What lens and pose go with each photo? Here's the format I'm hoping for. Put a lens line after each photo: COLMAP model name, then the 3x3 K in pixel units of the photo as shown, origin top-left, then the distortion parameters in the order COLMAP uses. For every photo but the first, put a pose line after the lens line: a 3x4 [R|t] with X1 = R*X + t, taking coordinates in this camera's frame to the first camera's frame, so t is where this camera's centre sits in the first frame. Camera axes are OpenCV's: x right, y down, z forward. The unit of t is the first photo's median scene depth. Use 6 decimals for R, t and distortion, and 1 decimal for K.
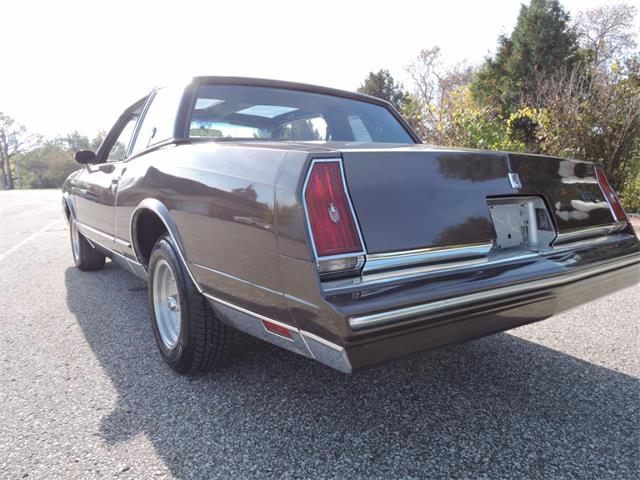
lens RADIAL K [[454.7, 0, 320.9], [0, 454.7, 234.2], [0, 0, 1]] dist [-0.000177, -0.002997]
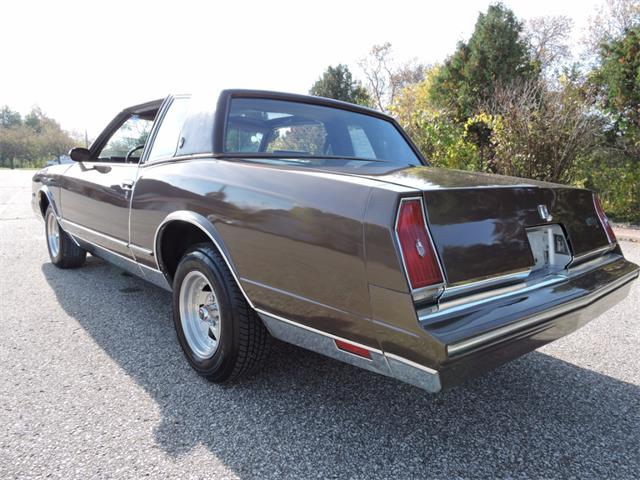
lens RADIAL K [[454.7, 0, 321.9], [0, 454.7, 234.9], [0, 0, 1]] dist [-0.000177, -0.002997]
pose [[0.992803, 0.023722, 0.117382, -0.202345], [-0.026353, 0.999434, 0.020913, -0.056426], [-0.116820, -0.023856, 0.992867, -0.043067]]
